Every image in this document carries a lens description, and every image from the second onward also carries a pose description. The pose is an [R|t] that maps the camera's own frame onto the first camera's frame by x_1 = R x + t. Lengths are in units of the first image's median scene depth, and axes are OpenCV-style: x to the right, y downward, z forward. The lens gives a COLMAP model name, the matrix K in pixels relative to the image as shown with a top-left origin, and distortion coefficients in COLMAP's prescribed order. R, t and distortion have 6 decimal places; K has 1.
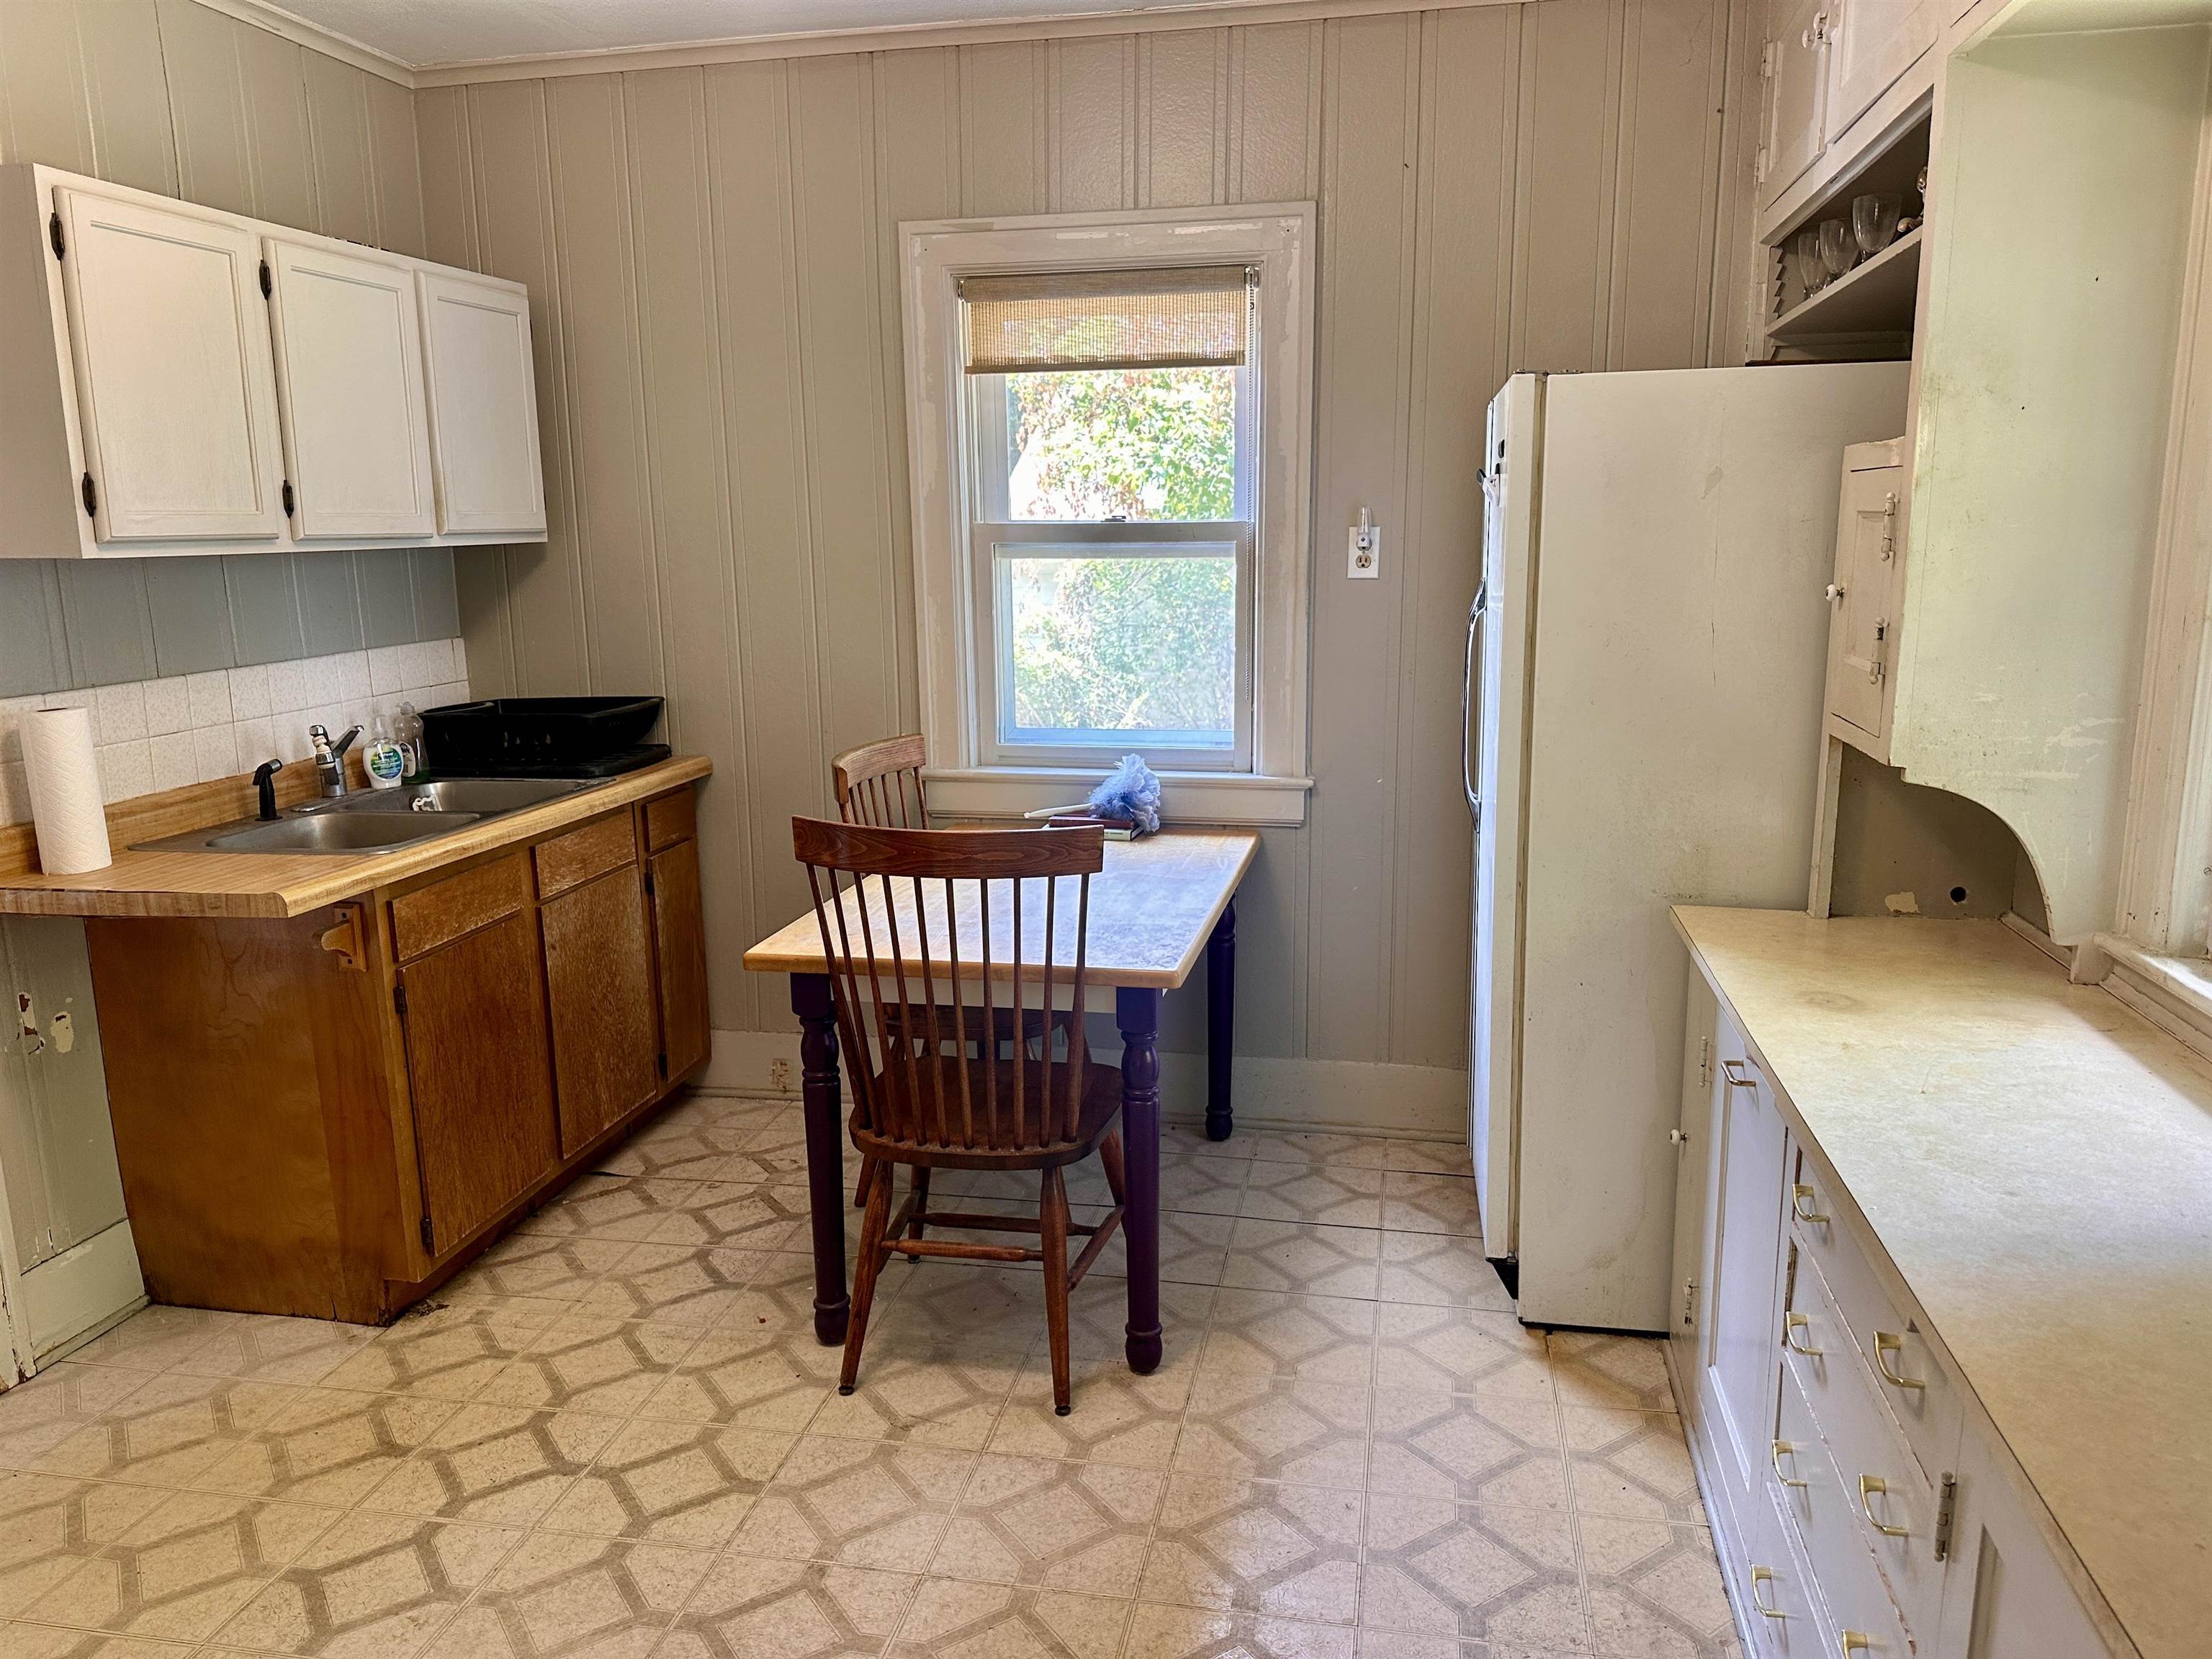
lens RADIAL K [[1549.9, 0, 1111.2], [0, 1549.9, 828.9], [0, 0, 1]] dist [-0.023907, 0.001775]
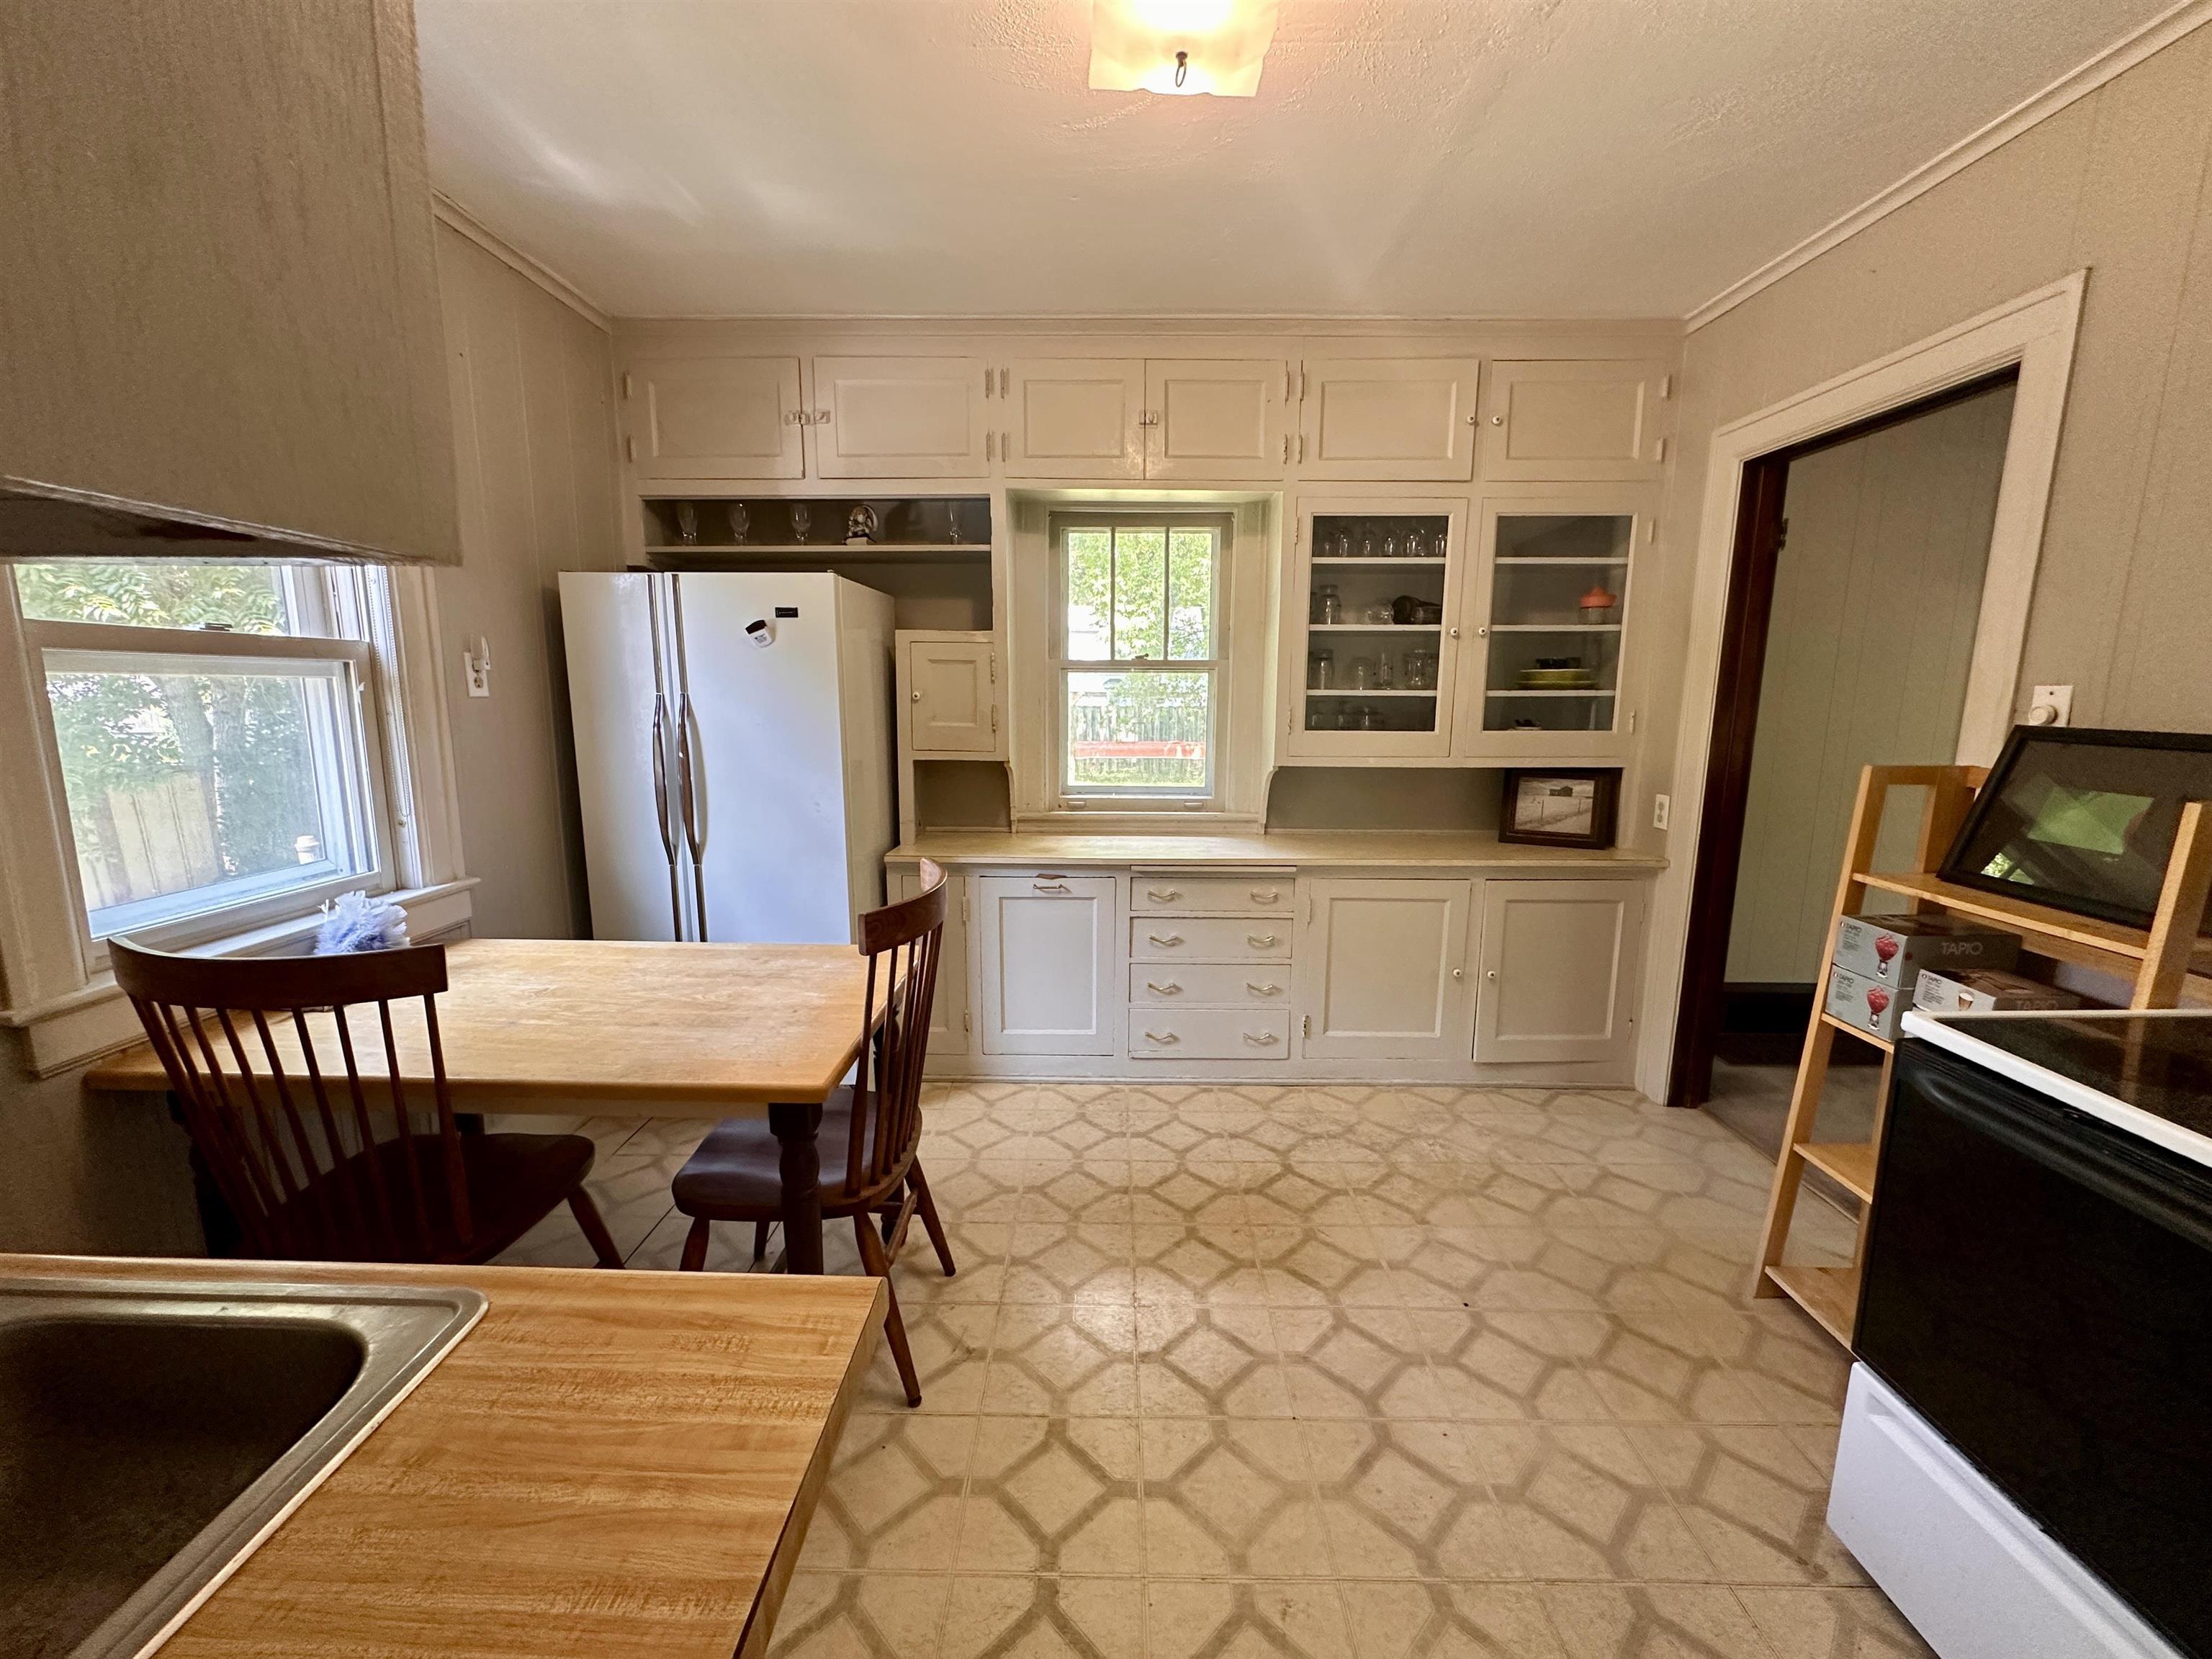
lens RADIAL K [[887.0, 0, 1102.1], [0, 887.0, 830.8], [0, 0, 1]] dist [-0.004038, 0.000057]
pose [[-0.183619, -0.155980, 0.970543, -0.868016], [0.174238, 0.966532, 0.188300, -0.161348], [-0.967432, 0.203681, -0.150296, 0.995396]]
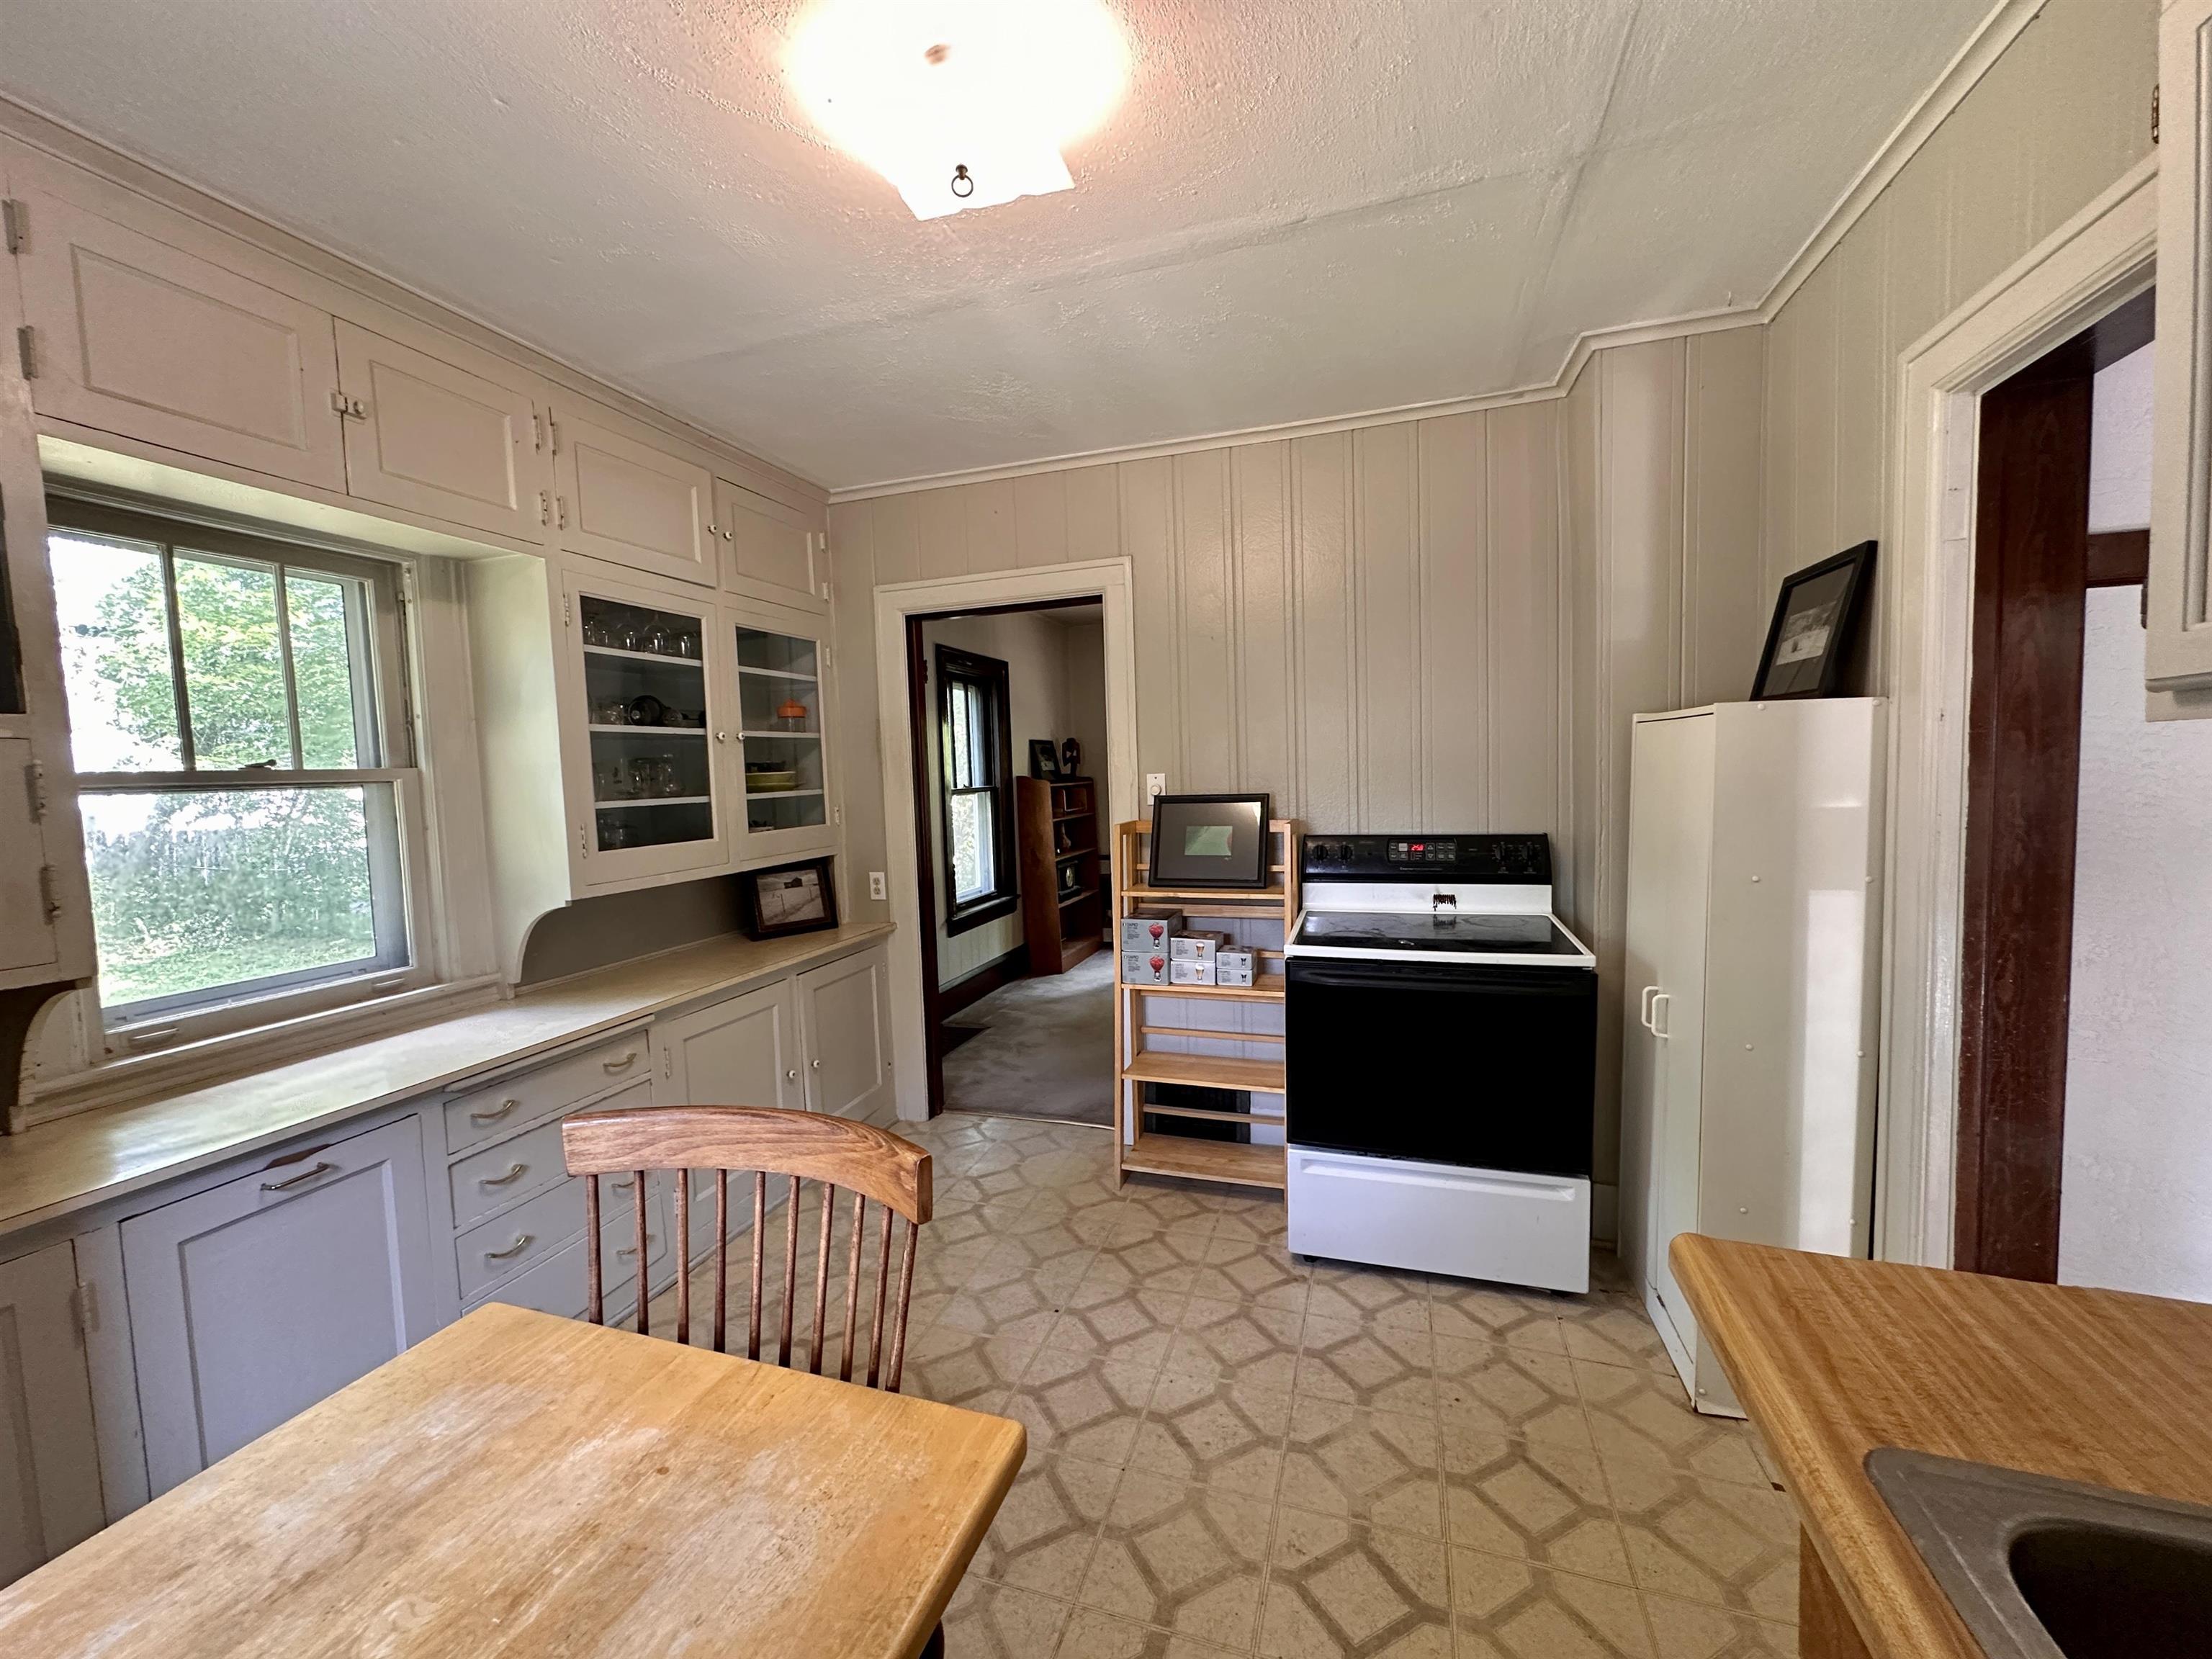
lens RADIAL K [[887.0, 0, 1102.0], [0, 887.0, 830.5], [0, 0, 1]] dist [-0.004038, 0.000057]
pose [[-0.993037, 0.031476, 0.113524, -0.351942], [0.058862, 0.967306, 0.246686, -0.257193], [-0.102047, 0.251651, -0.962423, 1.433542]]
